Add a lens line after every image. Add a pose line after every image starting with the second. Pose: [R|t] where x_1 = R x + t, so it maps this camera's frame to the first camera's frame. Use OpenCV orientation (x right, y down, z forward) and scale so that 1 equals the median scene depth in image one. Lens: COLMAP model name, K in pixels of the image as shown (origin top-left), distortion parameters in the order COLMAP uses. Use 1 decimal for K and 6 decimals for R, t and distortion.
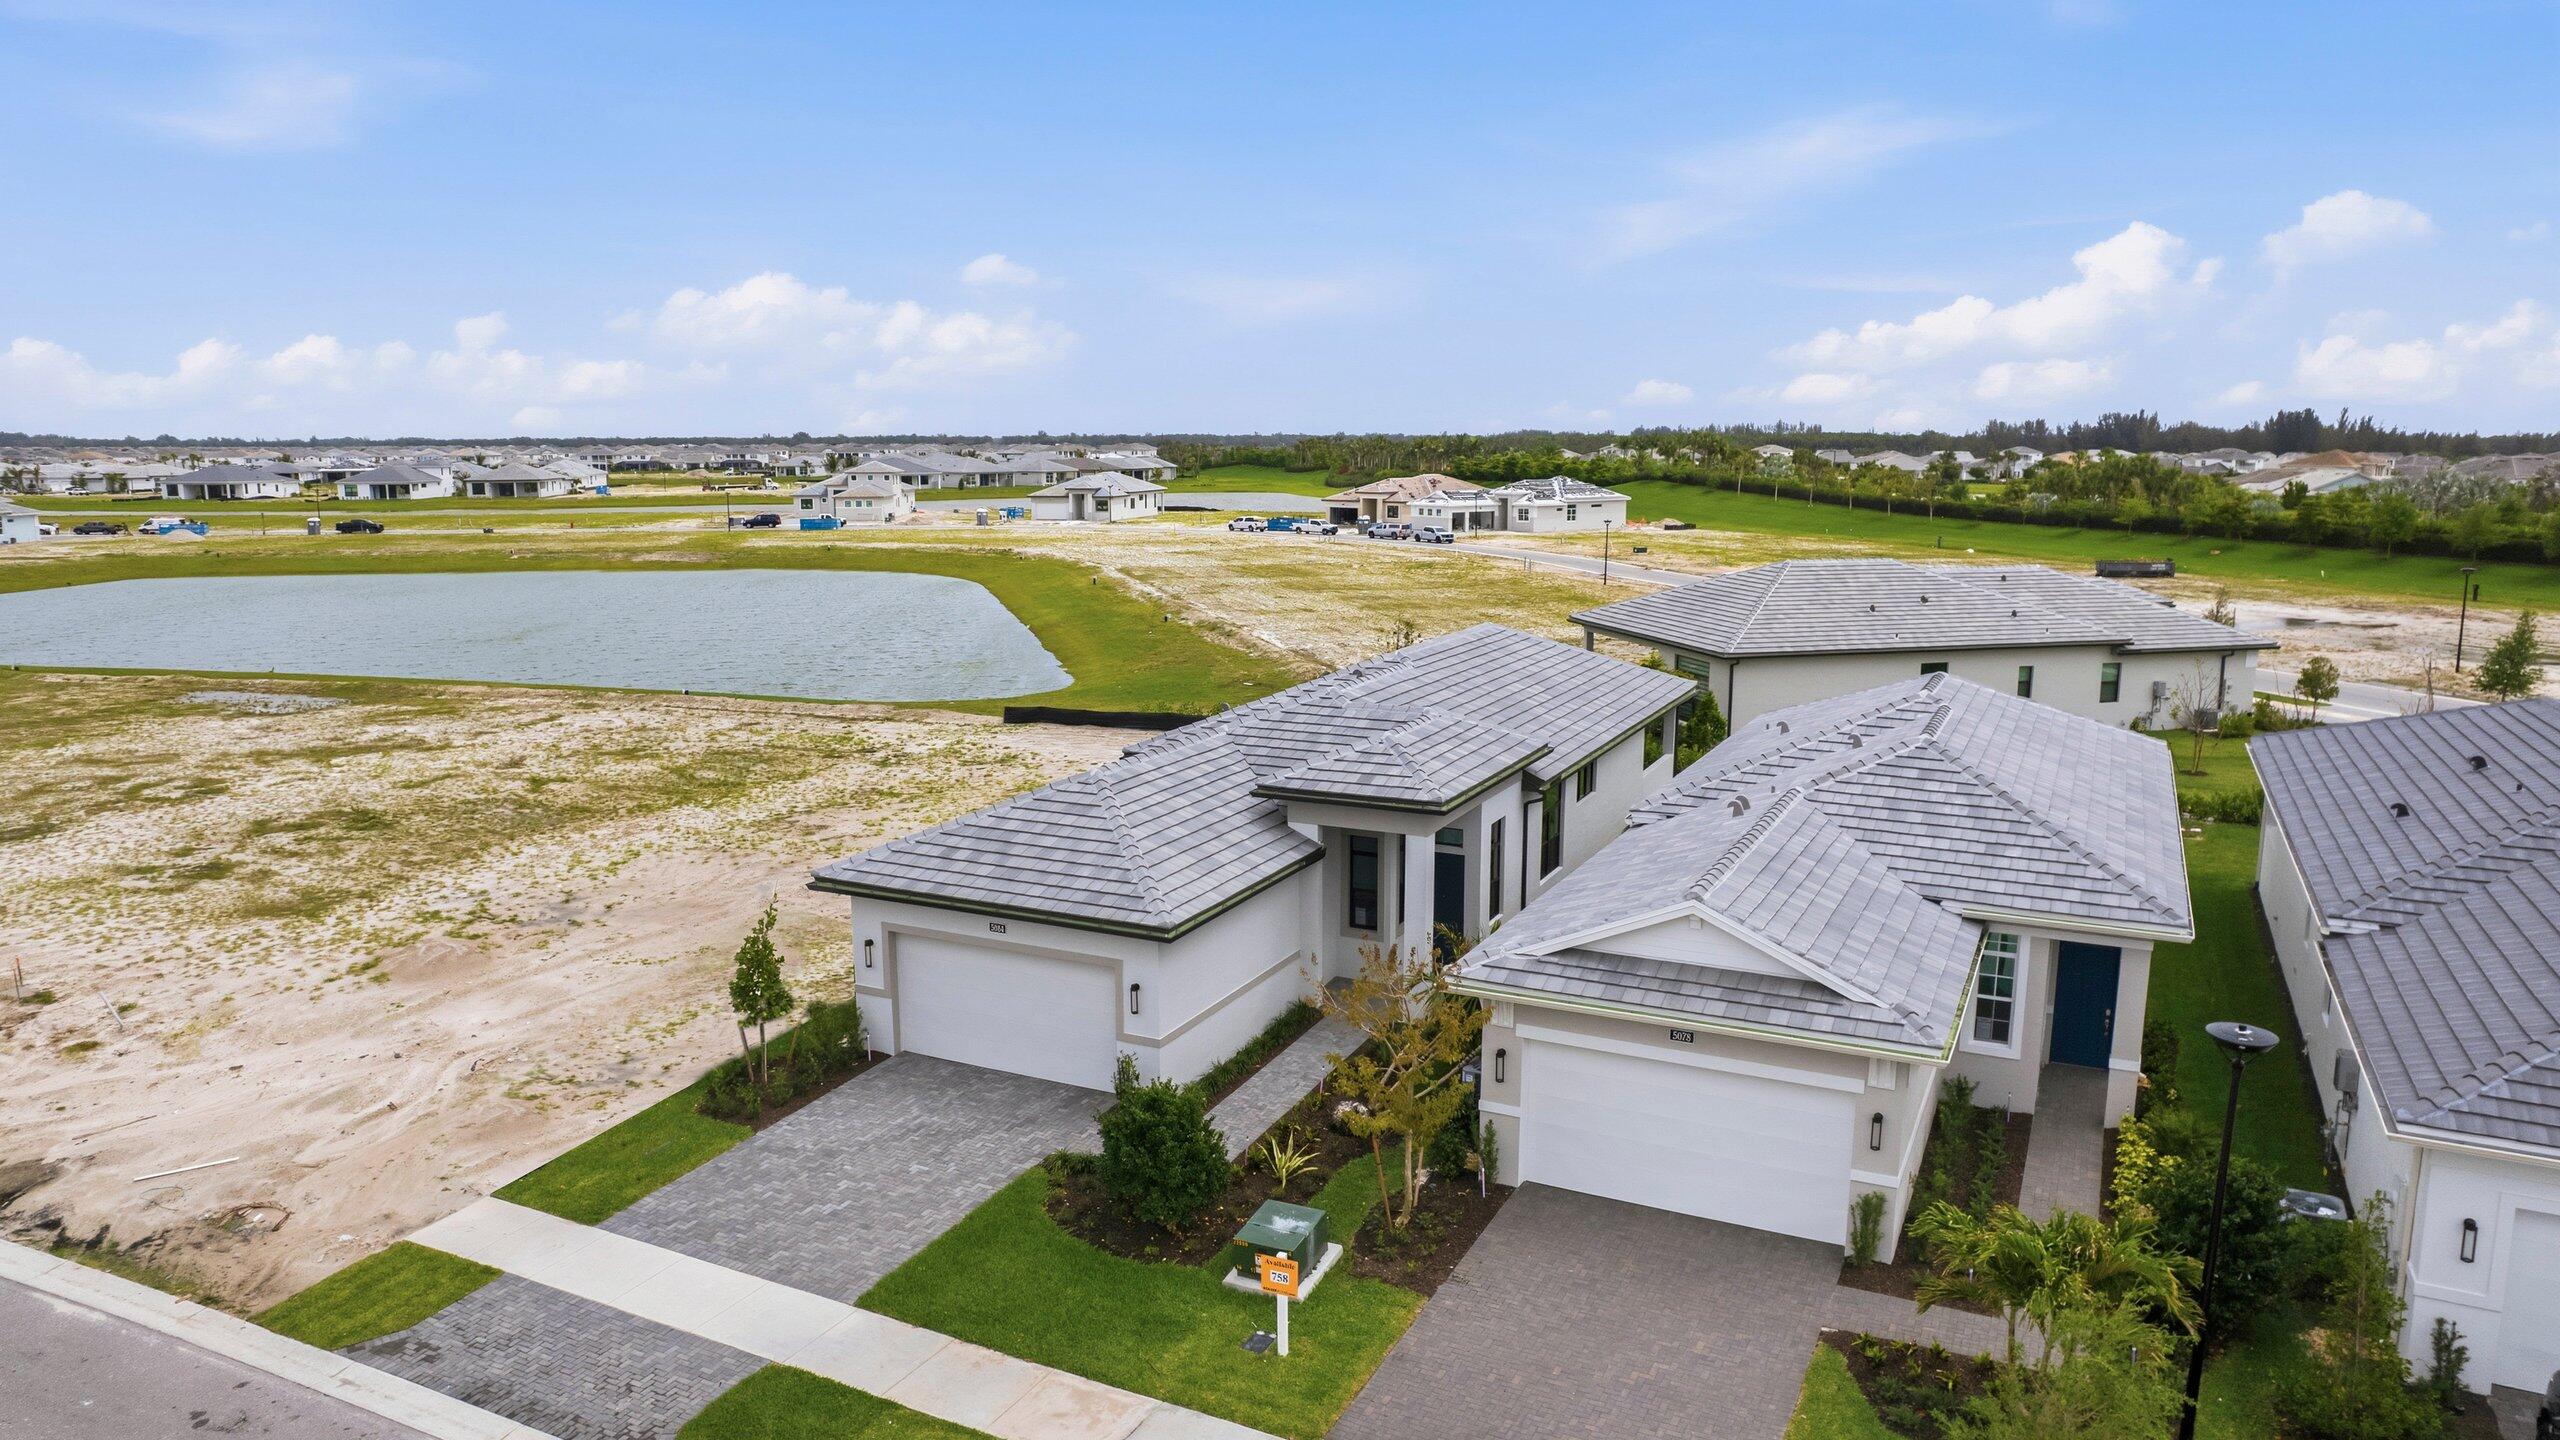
lens RADIAL K [[1672.5, 0, 1261.0], [0, 1672.5, 723.9], [0, 0, 1]] dist [-0.078372, 0.070652]
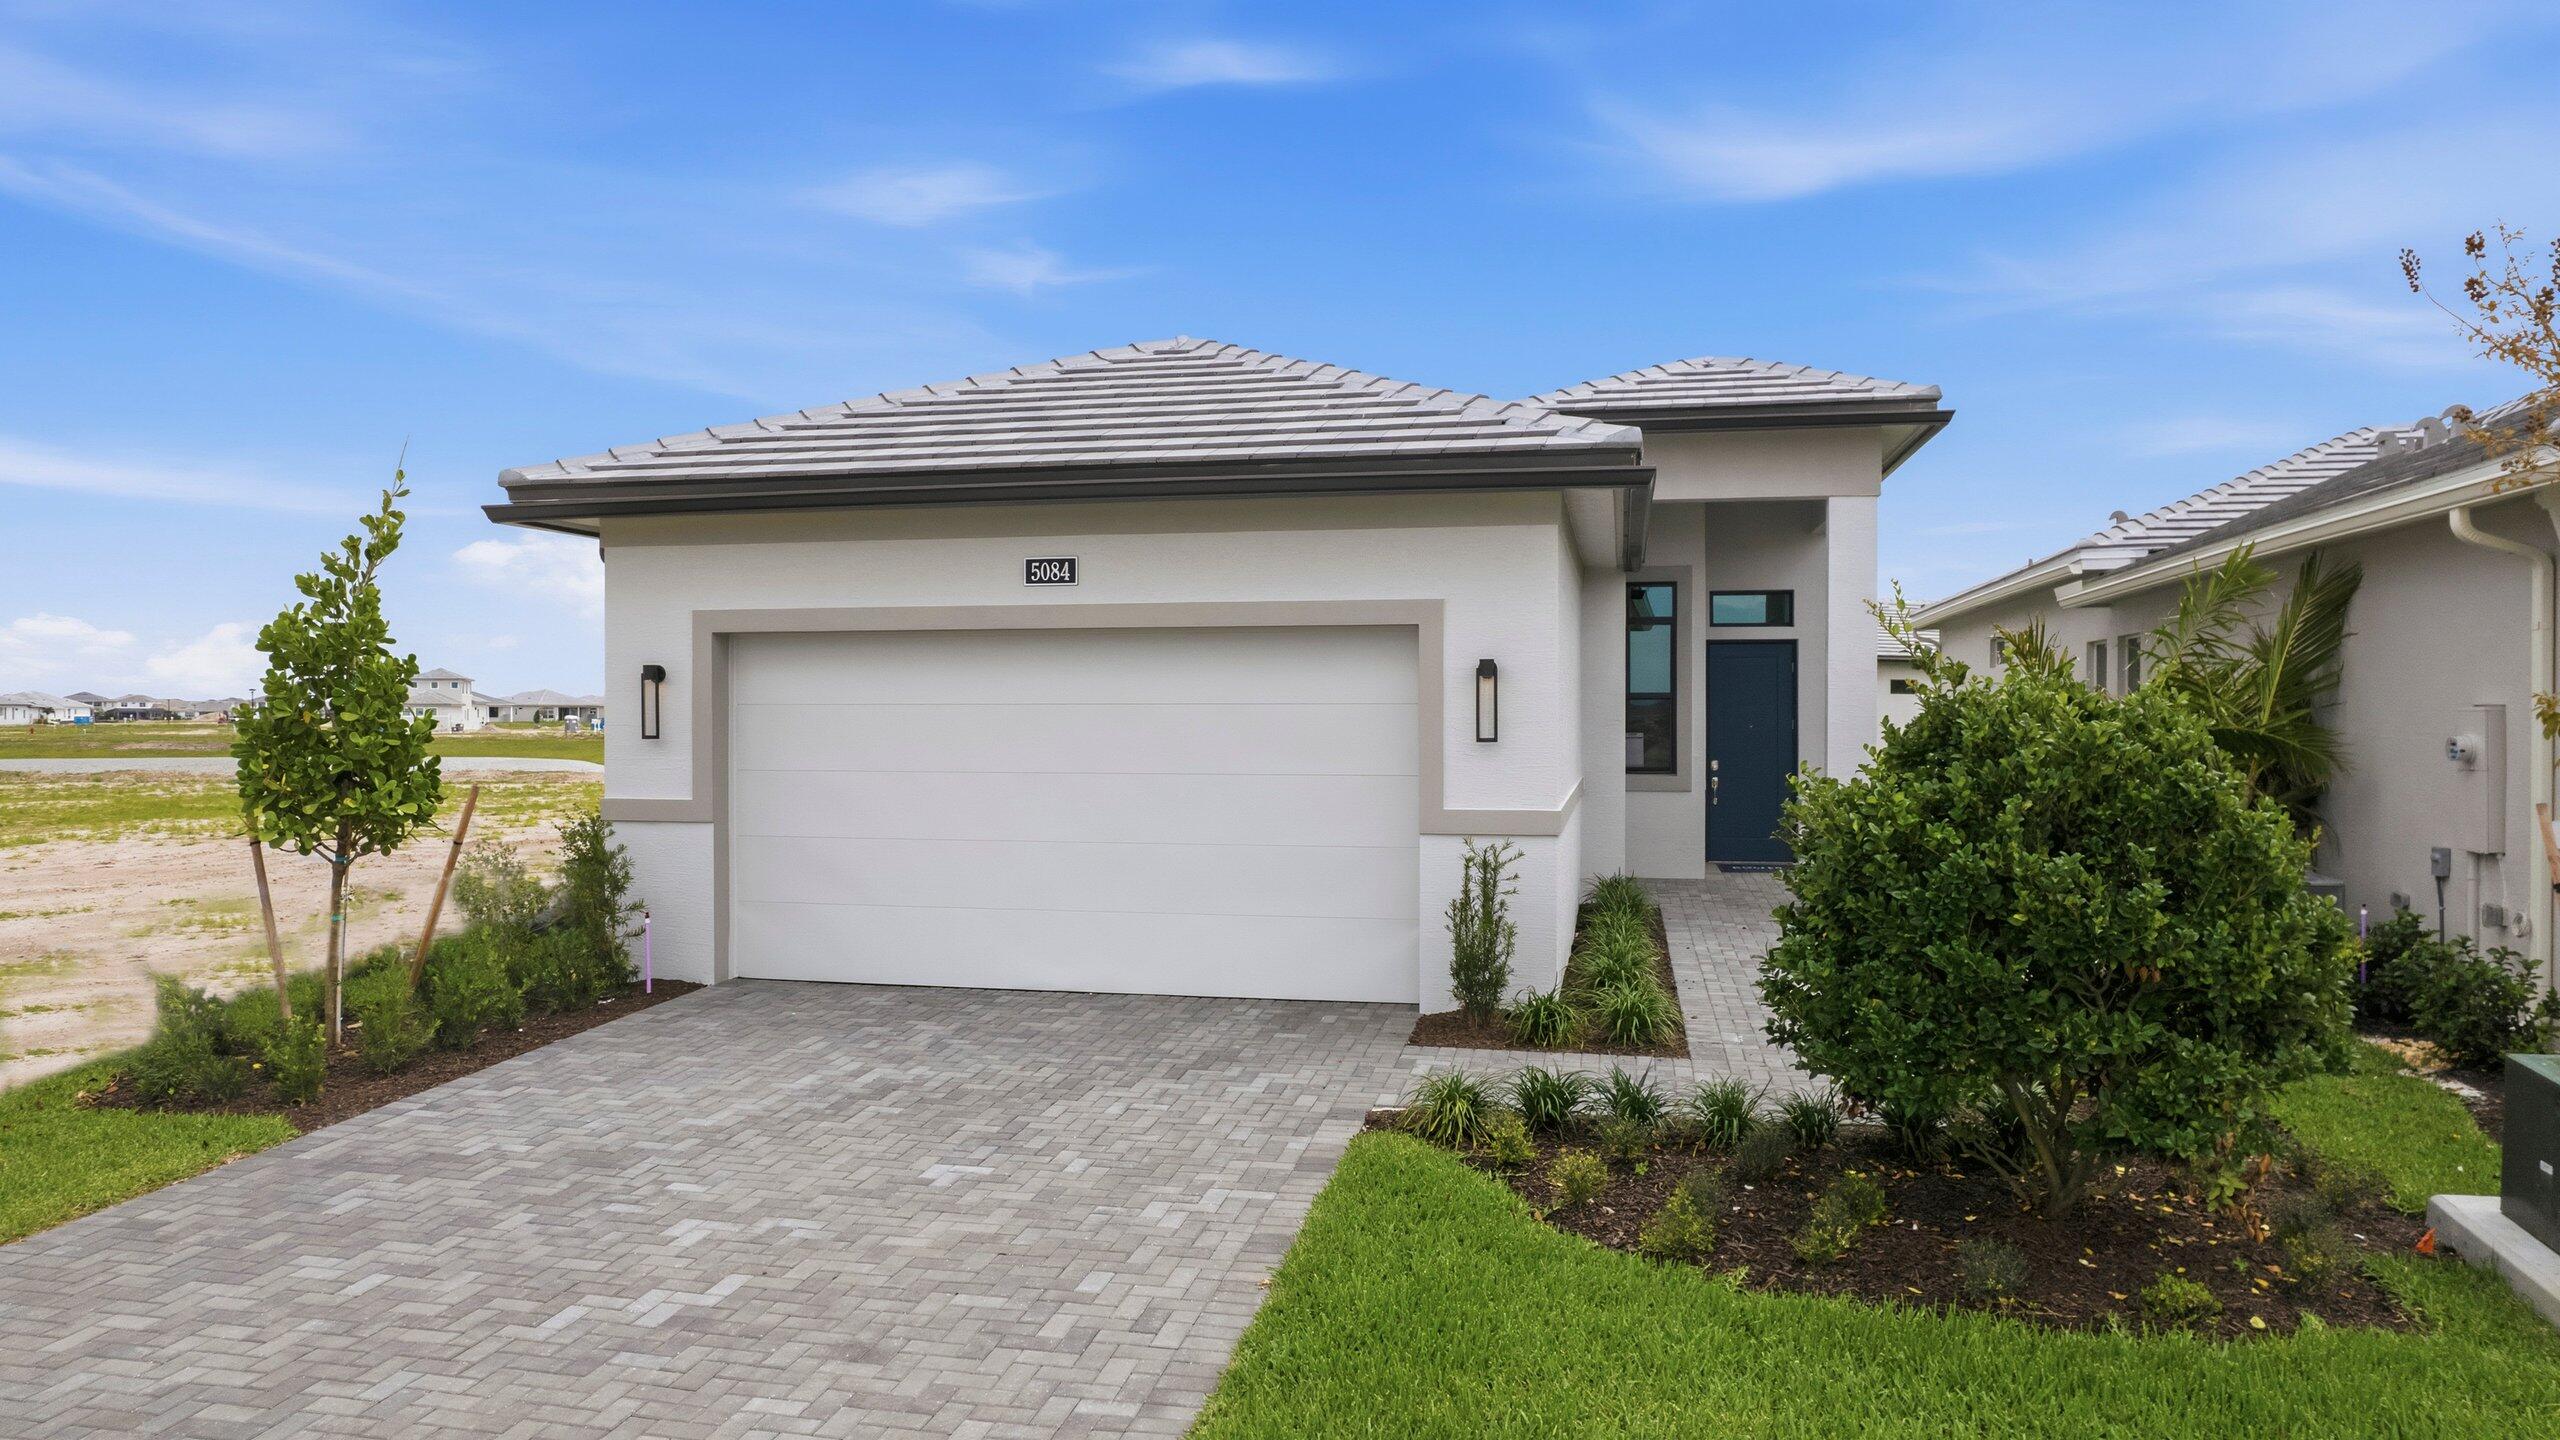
lens RADIAL K [[1672.5, 0, 1261.0], [0, 1672.5, 723.9], [0, 0, 1]] dist [-0.078372, 0.070652]
pose [[0.970146, 0.001589, 0.242518, -0.194172], [0.038920, 0.985998, -0.162153, 0.208781], [-0.239380, 0.166751, 0.956500, 0.615829]]
